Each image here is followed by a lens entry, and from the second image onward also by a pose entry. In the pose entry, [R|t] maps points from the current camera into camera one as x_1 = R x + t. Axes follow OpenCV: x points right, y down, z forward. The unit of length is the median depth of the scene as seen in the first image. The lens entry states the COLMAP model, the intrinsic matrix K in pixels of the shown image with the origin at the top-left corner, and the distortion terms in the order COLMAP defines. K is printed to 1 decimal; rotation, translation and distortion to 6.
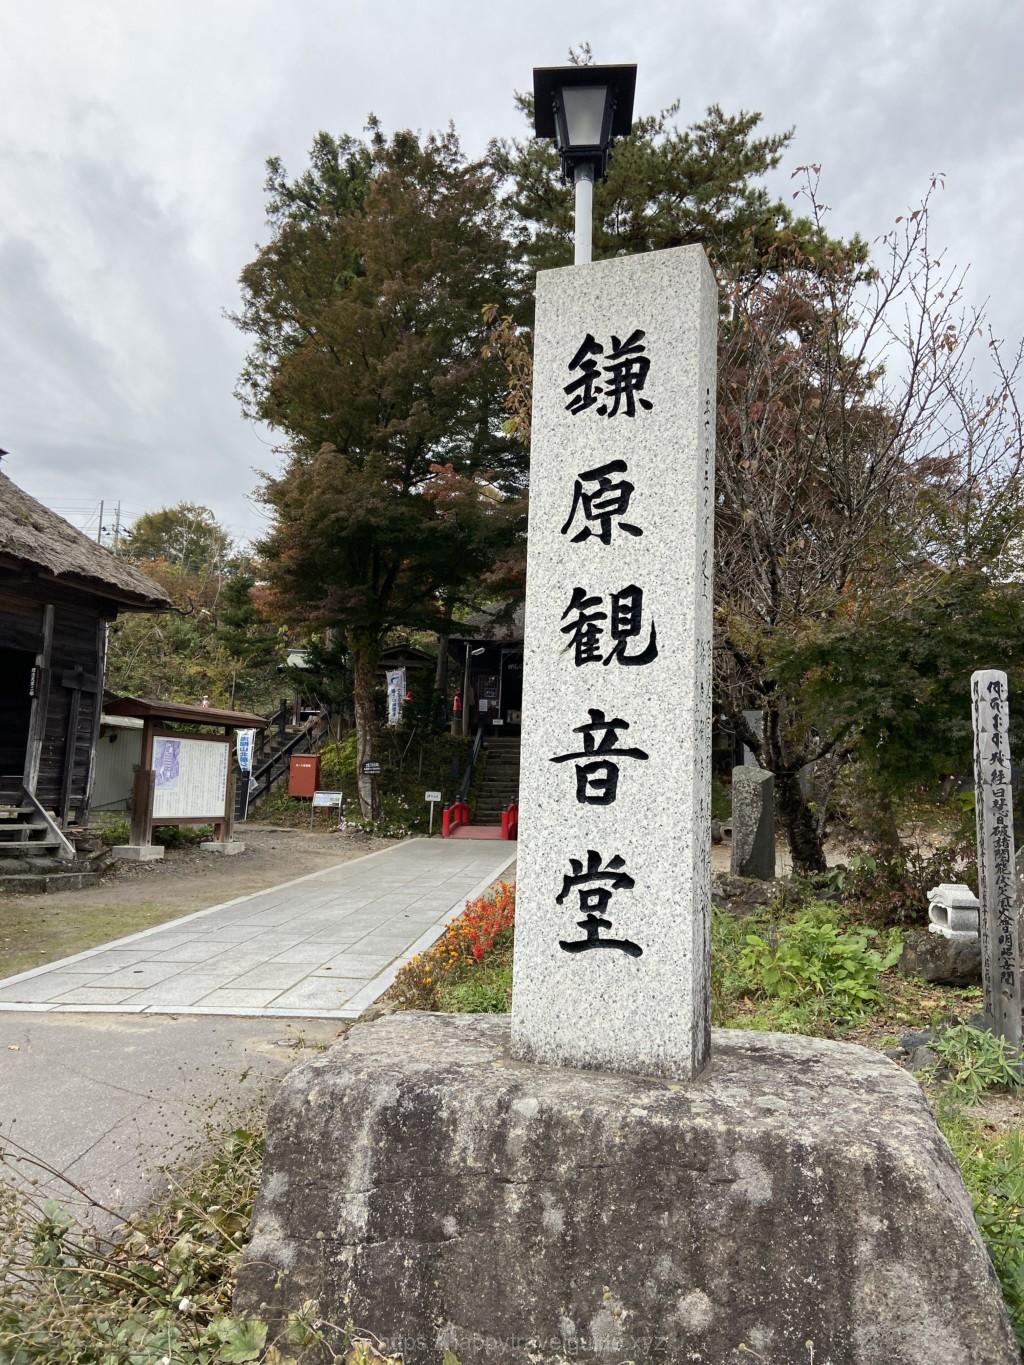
lens RADIAL K [[1016.7, 0, 512.0], [0, 1016.7, 682.5], [0, 0, 1]] dist [0.137712, -0.180282]
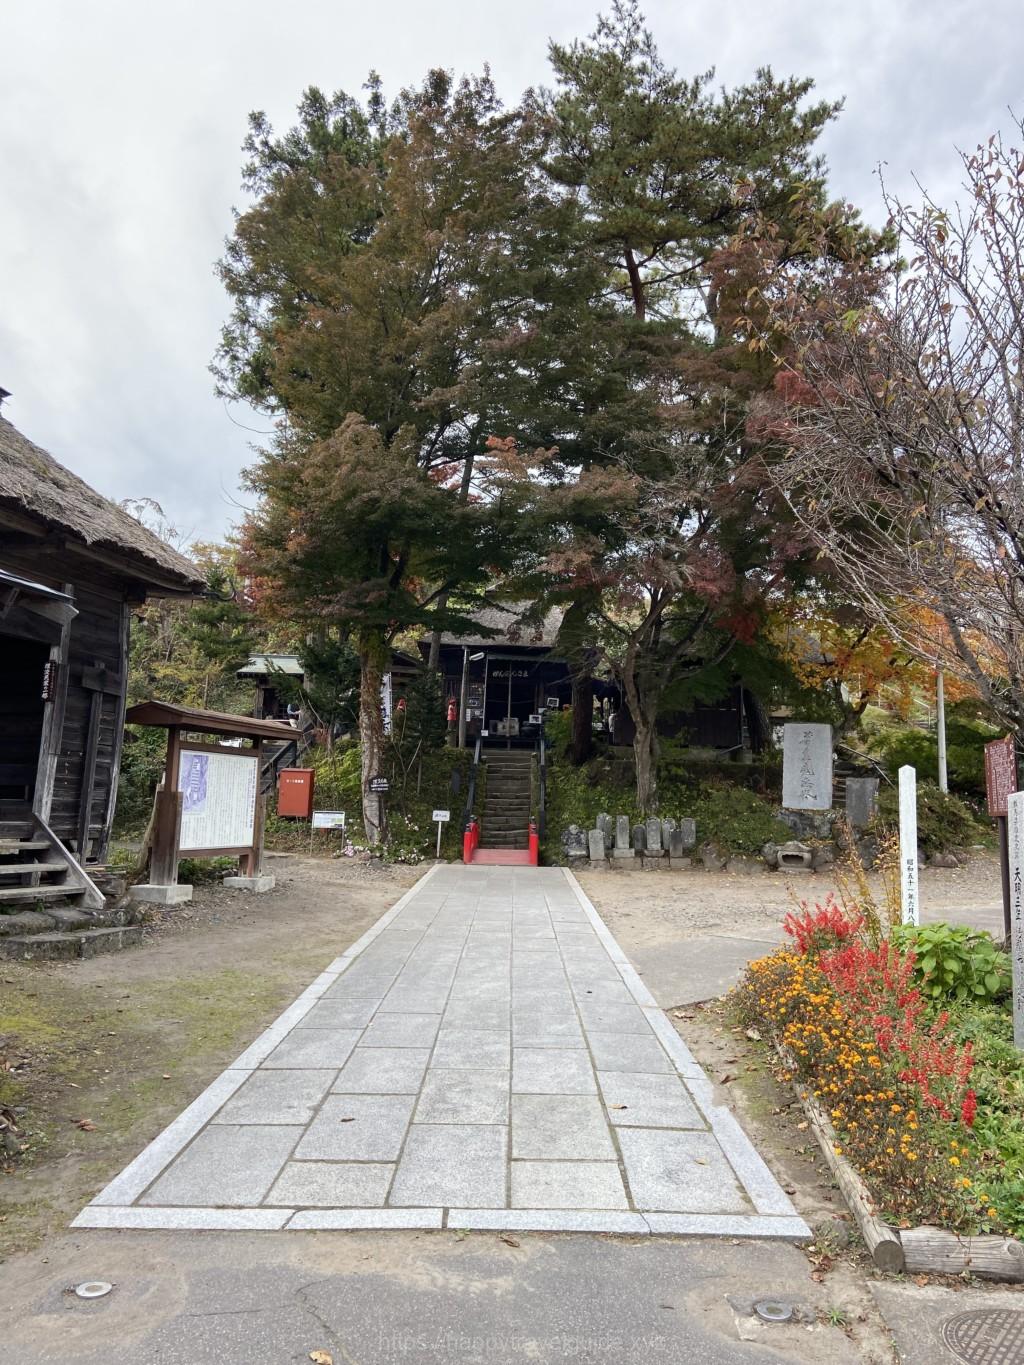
lens RADIAL K [[1042.8, 0, 542.9], [0, 1042.8, 673.0], [0, 0, 1]] dist [0.152982, -0.192130]
pose [[0.996660, 0.012056, 0.080770, -0.078356], [-0.010580, 0.999770, -0.018676, 0.002414], [-0.080977, 0.017759, 0.996558, 0.083930]]
